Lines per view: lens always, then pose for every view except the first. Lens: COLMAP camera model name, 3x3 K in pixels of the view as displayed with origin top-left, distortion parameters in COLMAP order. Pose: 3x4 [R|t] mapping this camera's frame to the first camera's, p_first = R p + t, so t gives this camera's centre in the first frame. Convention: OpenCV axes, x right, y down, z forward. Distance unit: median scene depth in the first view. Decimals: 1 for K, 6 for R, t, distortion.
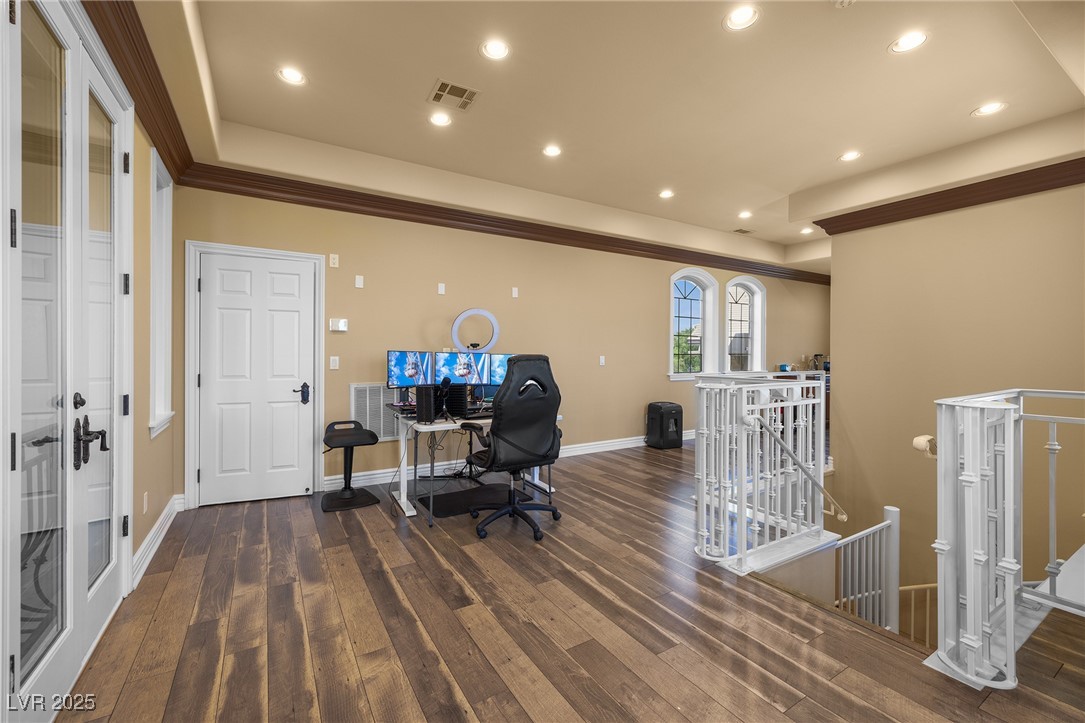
lens RADIAL K [[456.0, 0, 543.0], [0, 456.0, 355.2], [0, 0, 1]] dist [-0.000547, 0.000140]
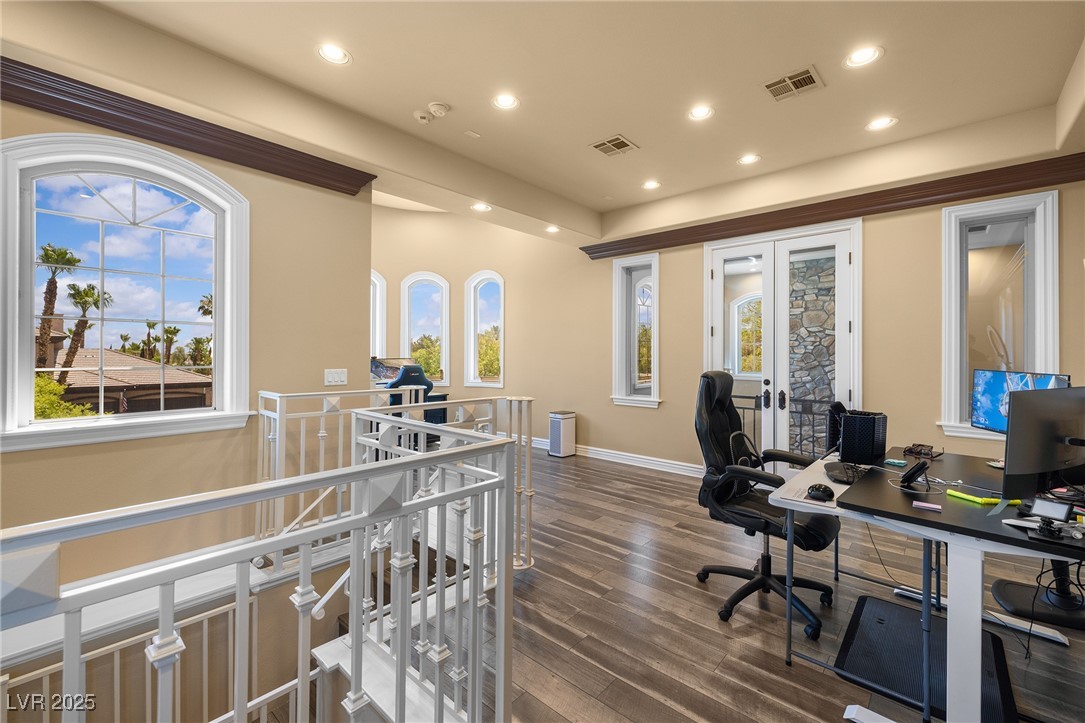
lens RADIAL K [[456.0, 0, 544.3], [0, 456.0, 355.4], [0, 0, 1]] dist [-0.000547, 0.000140]
pose [[-0.958477, -0.012824, -0.284883, 0.721008], [-0.014640, 0.999884, 0.004244, -0.038203], [0.284795, 0.008238, -0.958553, 2.351023]]
